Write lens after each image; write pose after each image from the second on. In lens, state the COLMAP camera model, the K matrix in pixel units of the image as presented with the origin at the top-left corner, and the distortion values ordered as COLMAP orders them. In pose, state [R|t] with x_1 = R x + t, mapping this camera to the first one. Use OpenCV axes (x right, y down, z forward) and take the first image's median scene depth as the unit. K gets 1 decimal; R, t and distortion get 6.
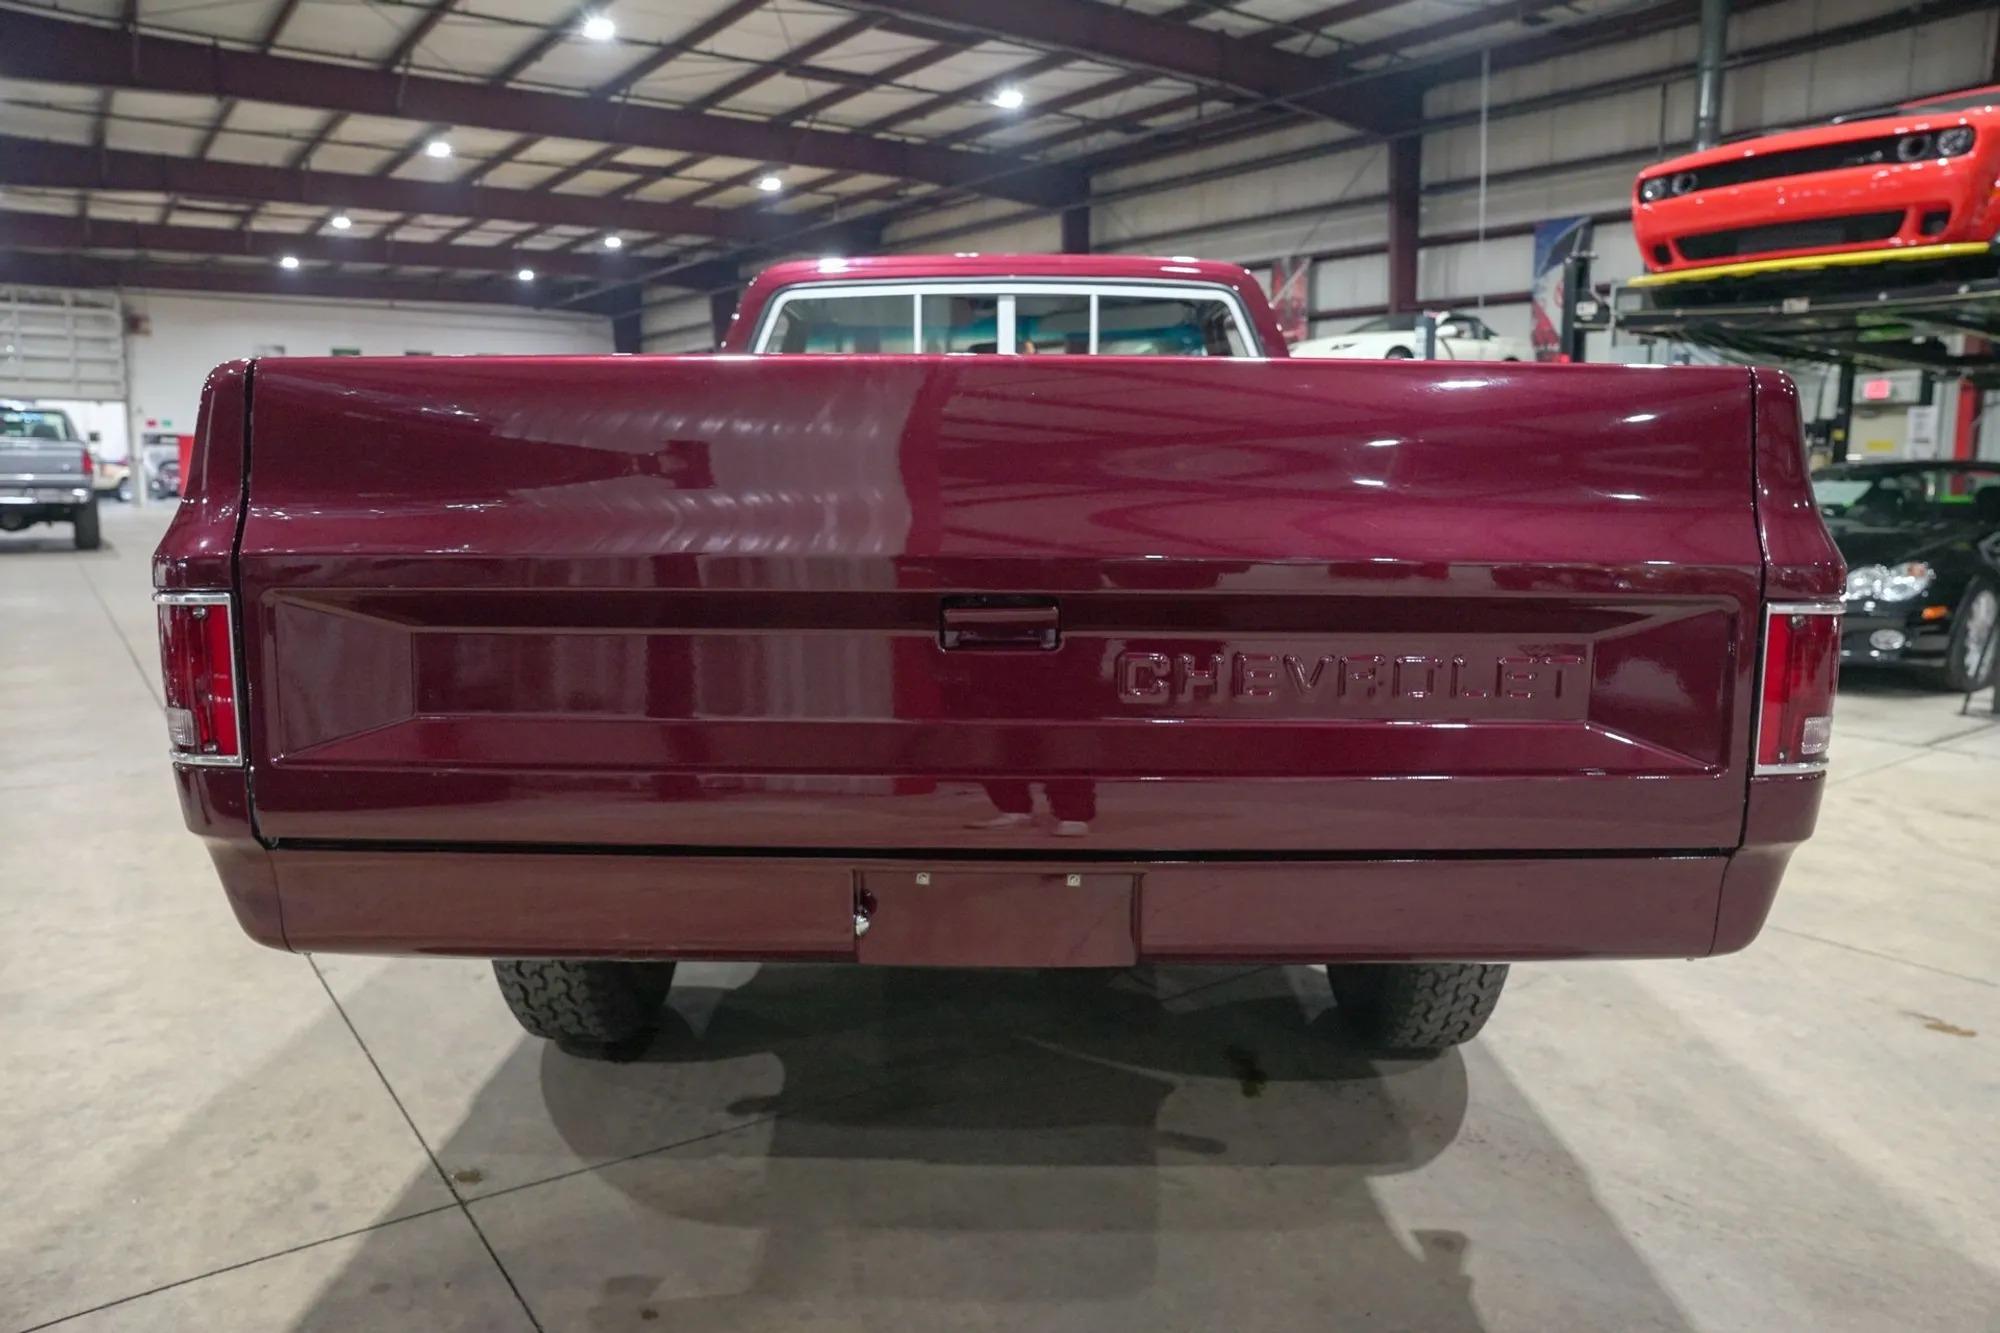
lens RADIAL K [[1368.7, 0, 1006.7], [0, 1368.7, 668.7], [0, 0, 1]] dist [-0.145153, 0.113983]
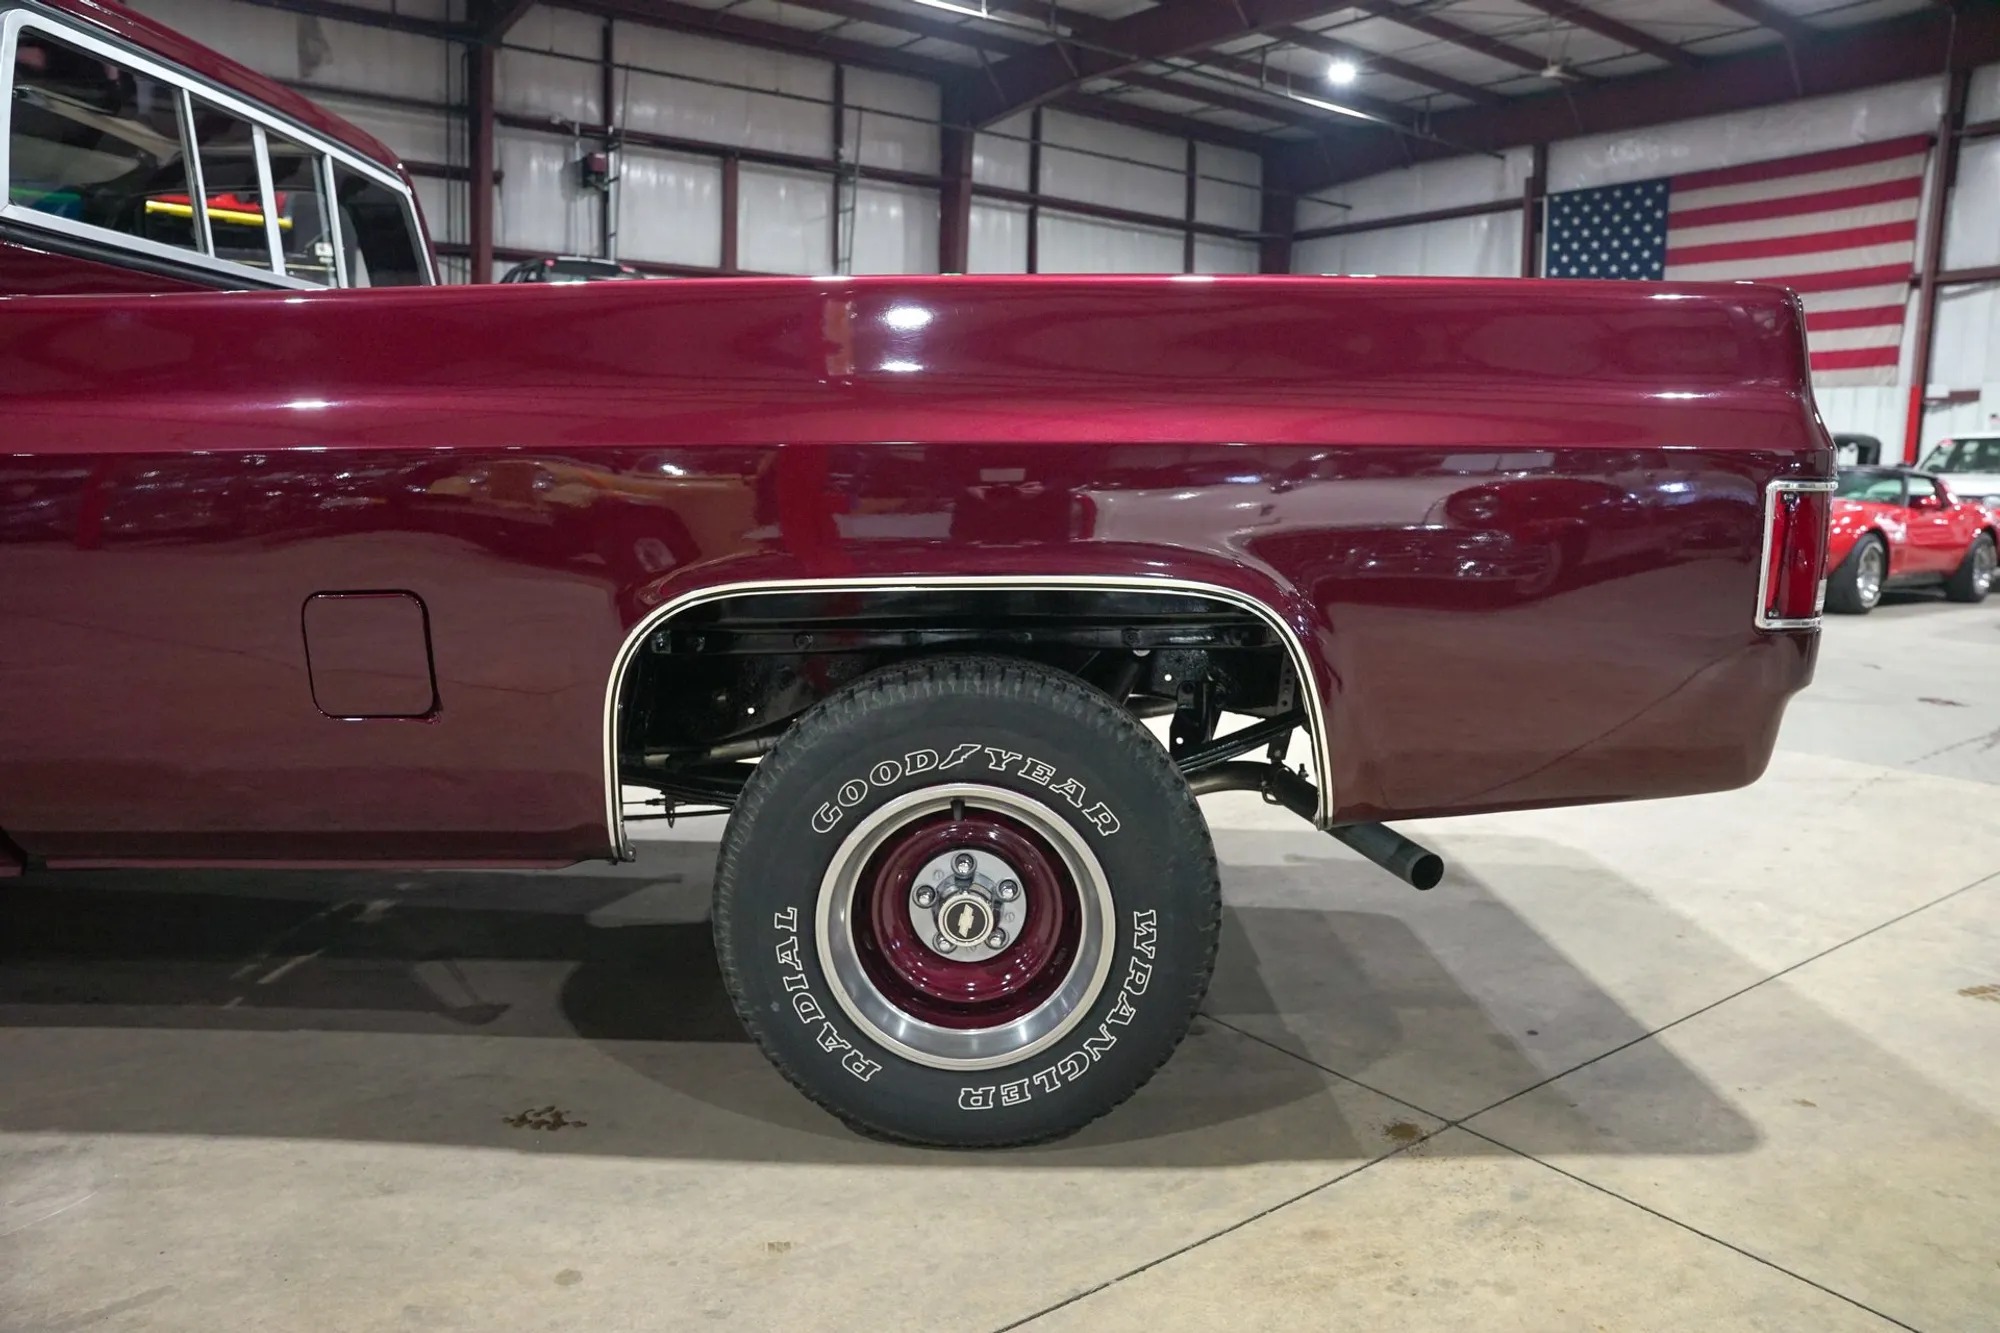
lens RADIAL K [[1368.7, 0, 1006.7], [0, 1368.7, 668.7], [0, 0, 1]] dist [-0.145153, 0.113983]
pose [[0.005942, -0.150659, 0.988568, -0.978559], [0.126047, 0.980813, 0.148720, -0.084611], [-0.992006, 0.123722, 0.024818, 0.921083]]
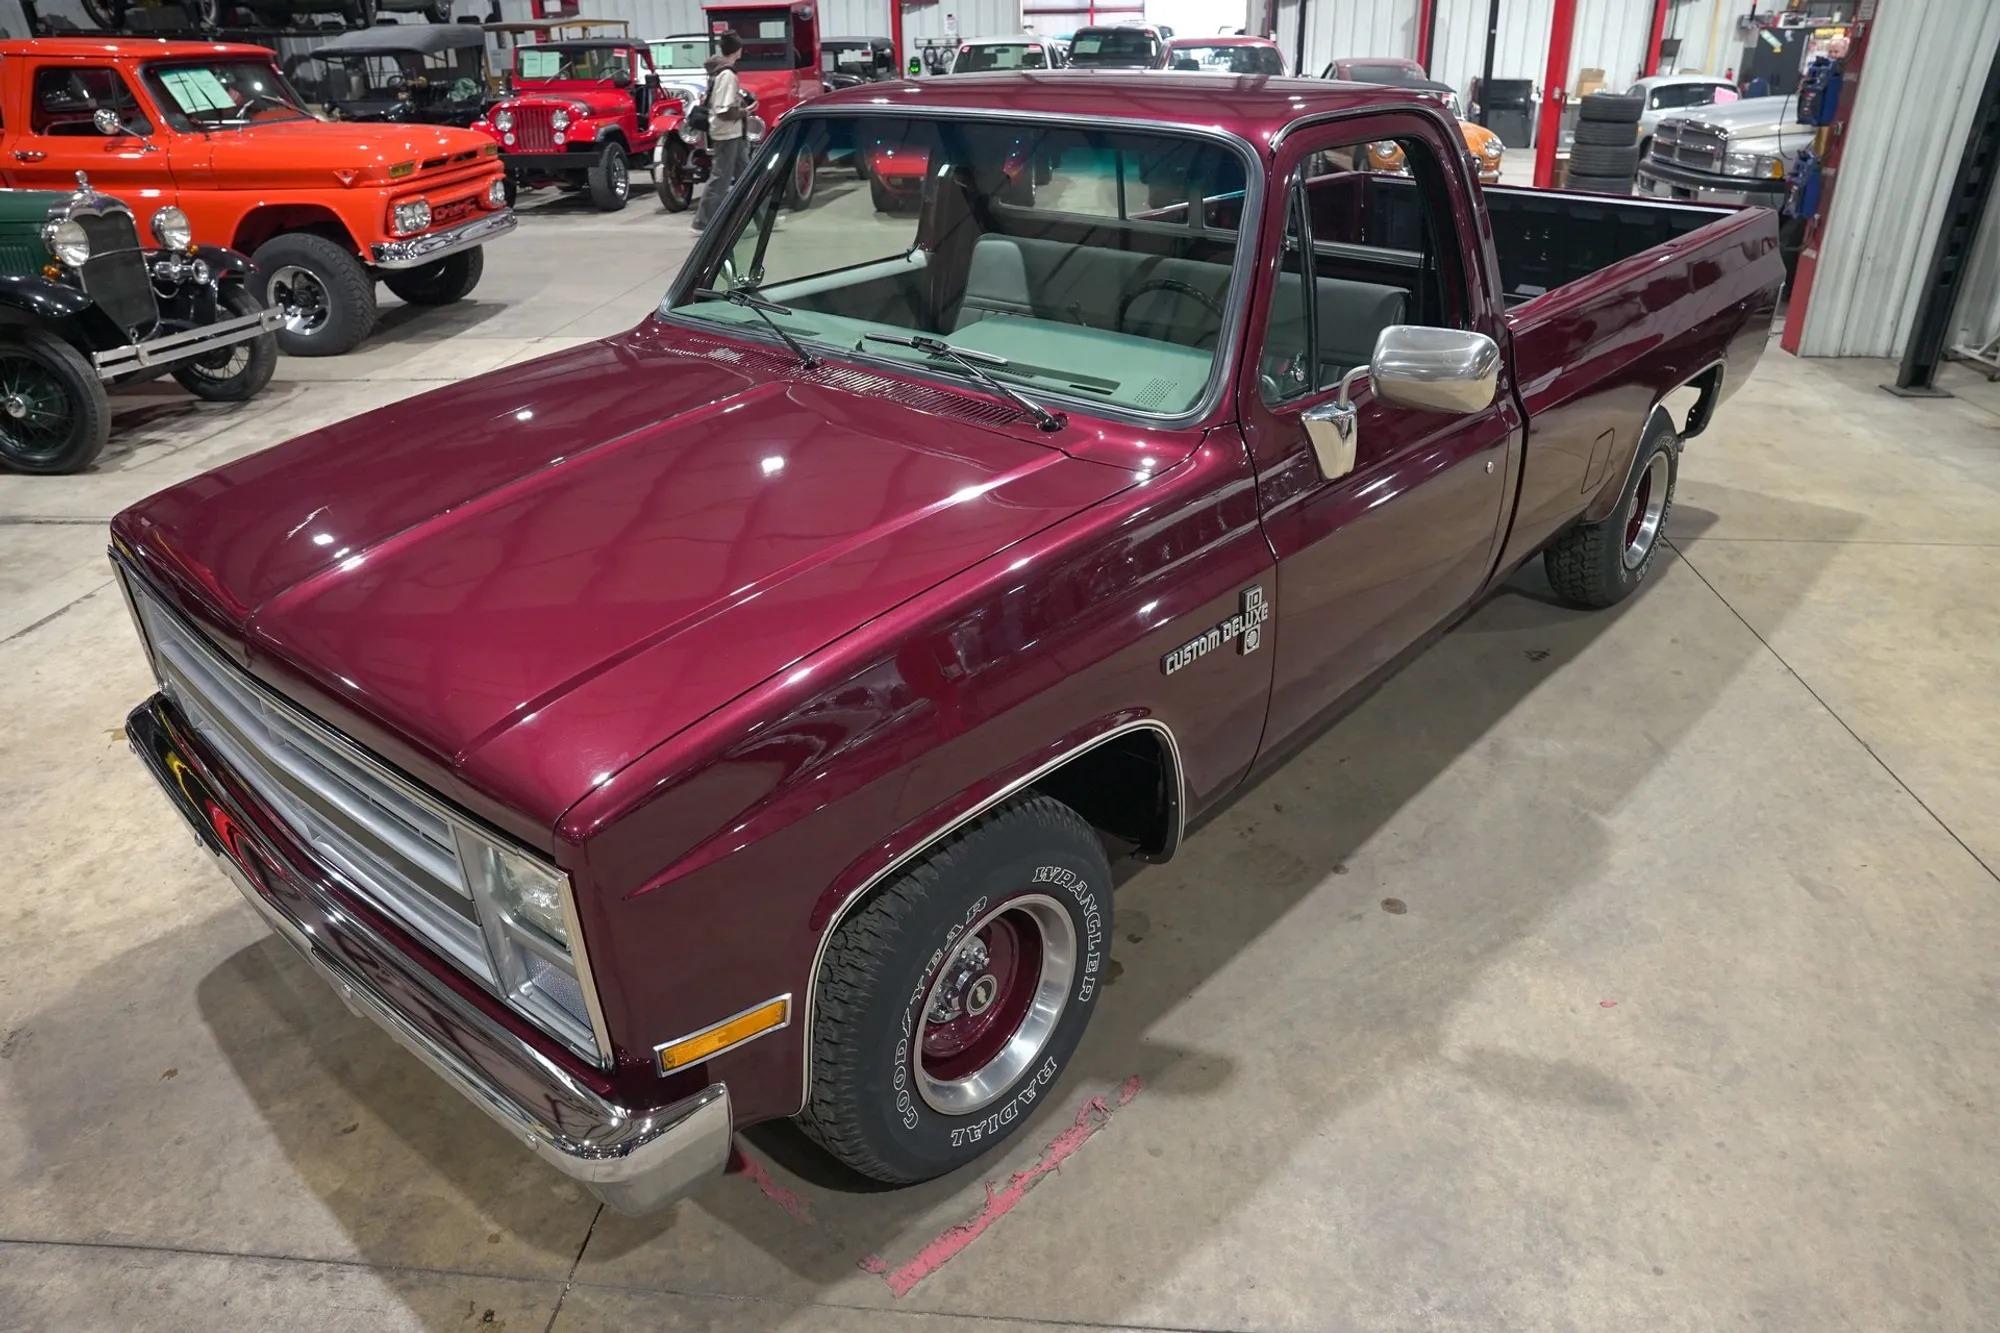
lens RADIAL K [[1368.7, 0, 1006.7], [0, 1368.7, 668.7], [0, 0, 1]] dist [-0.145153, 0.113983]
pose [[-0.747106, -0.289127, 0.598530, -0.786744], [0.101523, 0.840246, 0.532616, -0.651531], [-0.656906, 0.458685, -0.598400, 2.560384]]
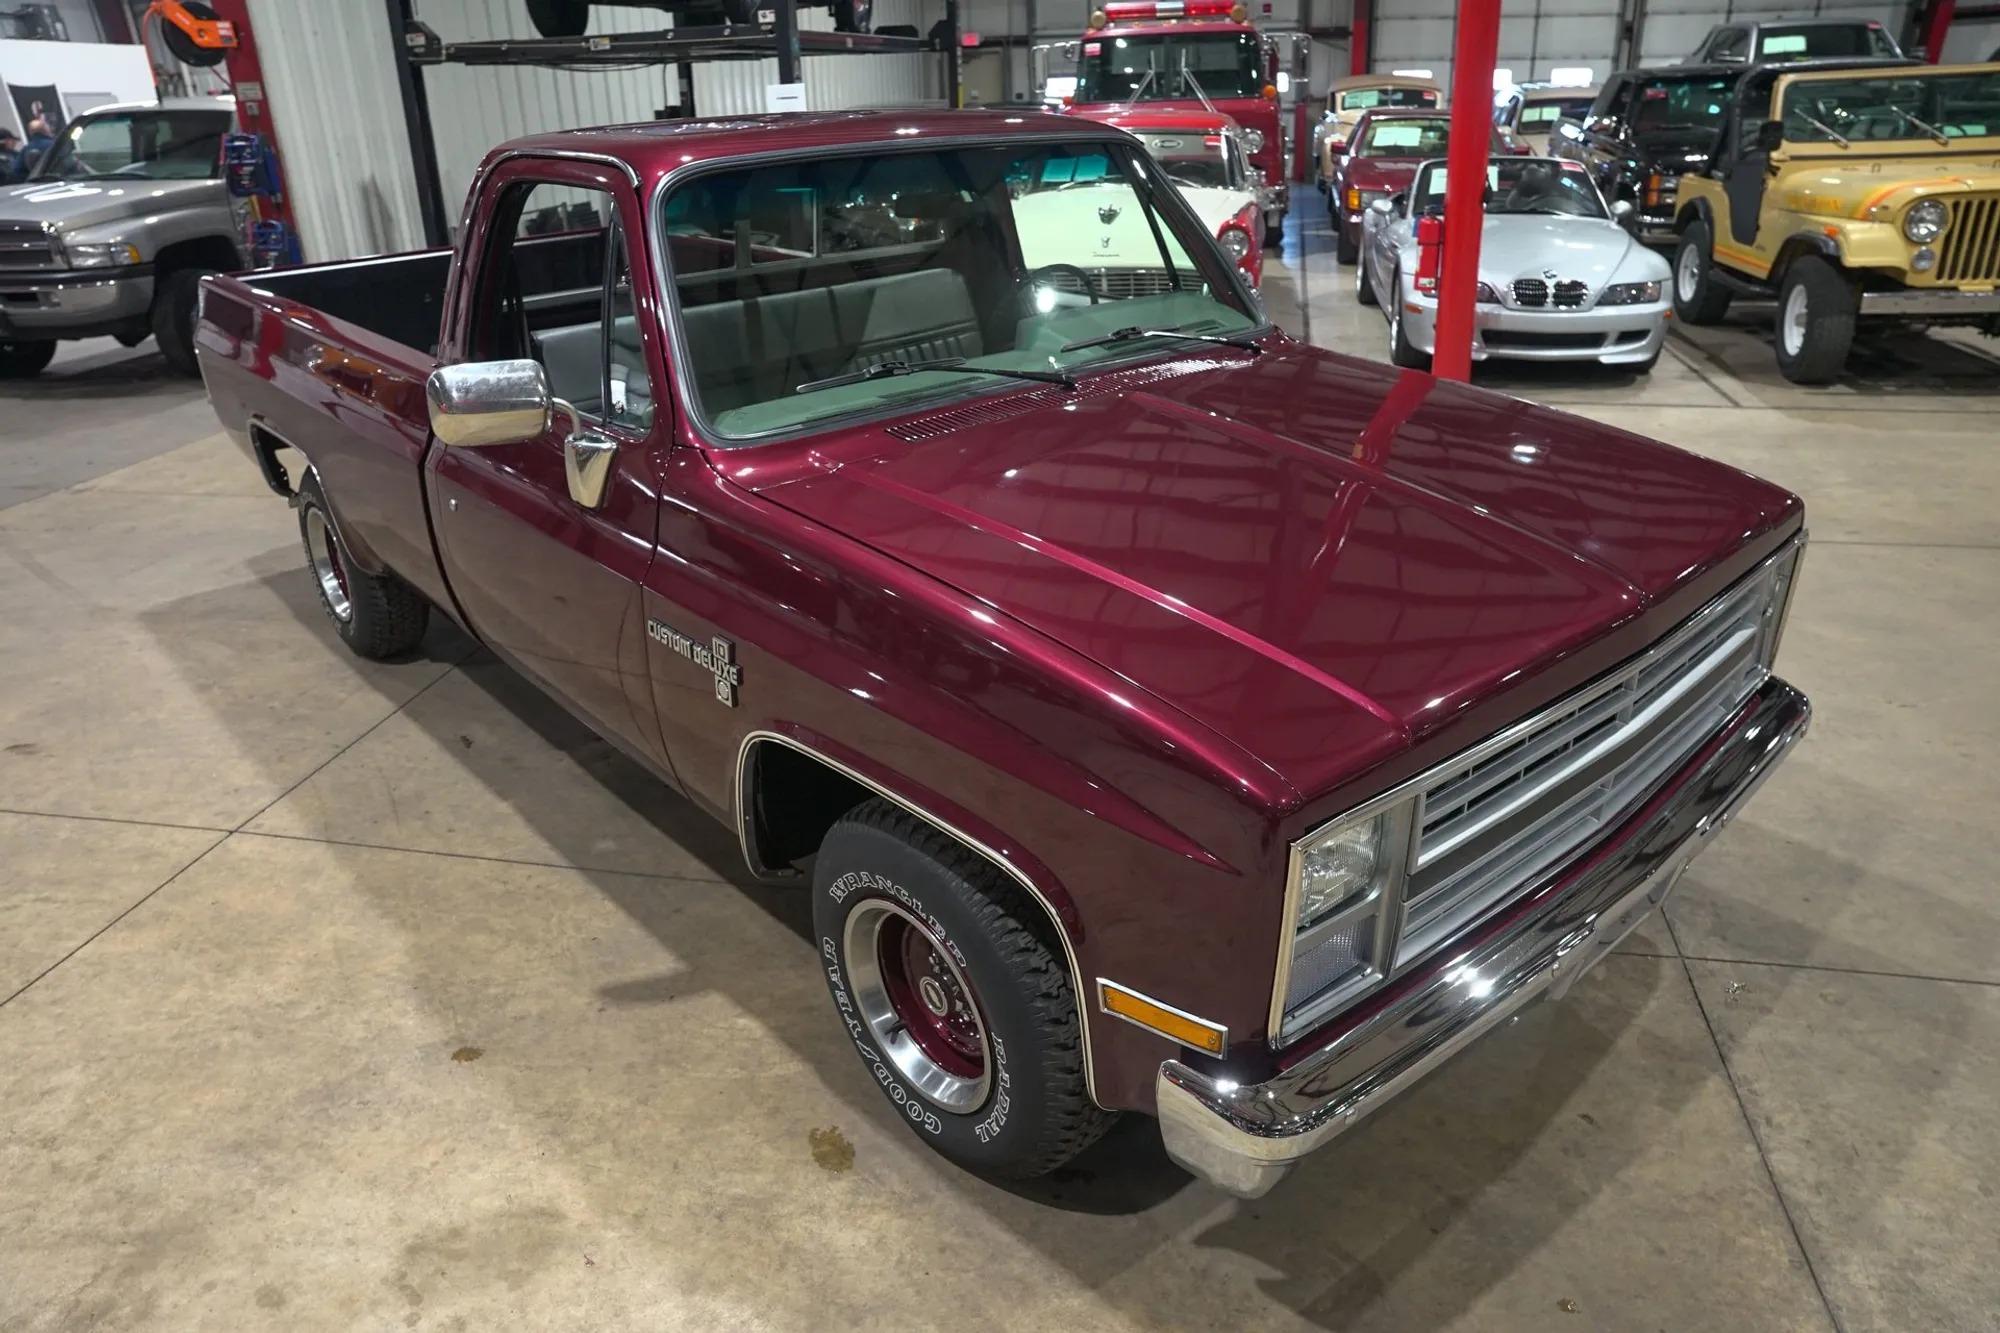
lens RADIAL K [[1368.7, 0, 1006.7], [0, 1368.7, 668.7], [0, 0, 1]] dist [-0.145153, 0.113983]
pose [[-0.741313, 0.288283, -0.606092, 0.749618], [-0.070734, 0.864465, 0.497691, -0.636735], [0.667422, 0.411816, -0.620448, 2.629098]]
